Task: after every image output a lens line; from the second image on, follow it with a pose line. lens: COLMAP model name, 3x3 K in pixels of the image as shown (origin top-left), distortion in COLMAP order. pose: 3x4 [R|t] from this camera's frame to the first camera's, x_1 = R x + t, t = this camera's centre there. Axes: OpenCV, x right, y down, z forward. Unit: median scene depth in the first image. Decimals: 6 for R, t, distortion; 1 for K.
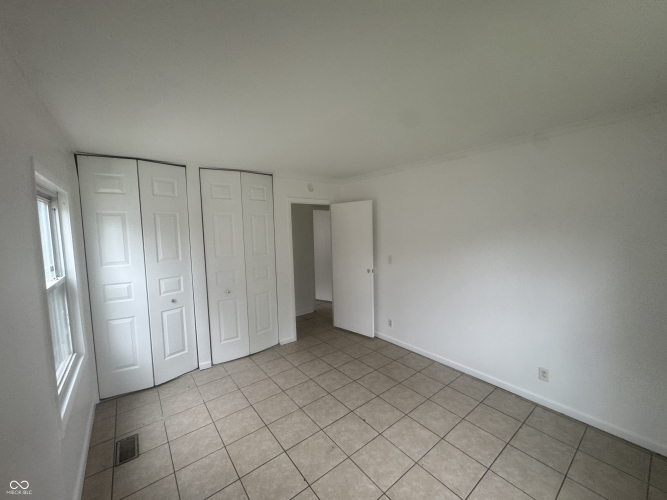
lens RADIAL K [[265.9, 0, 332.5], [0, 265.9, 247.4], [0, 0, 1]] dist [-0.001426, -0.000149]
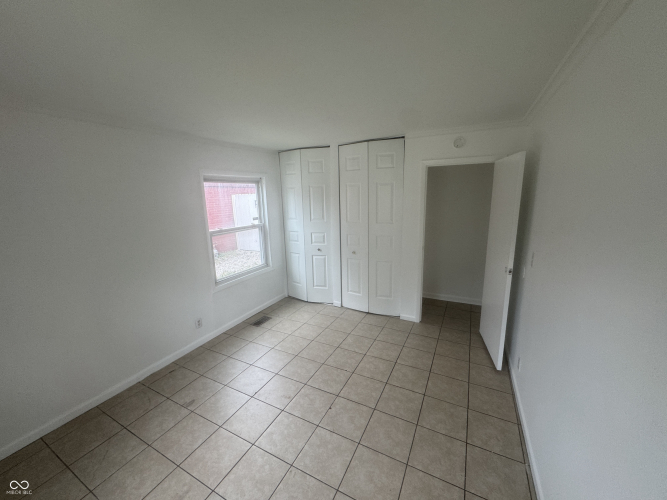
lens RADIAL K [[265.9, 0, 332.5], [0, 265.9, 247.4], [0, 0, 1]] dist [-0.001426, -0.000149]
pose [[0.416023, 0.194227, -0.888370, 0.665663], [-0.053468, 0.980458, 0.189322, -0.077933], [0.907781, -0.031263, 0.418278, 0.481746]]
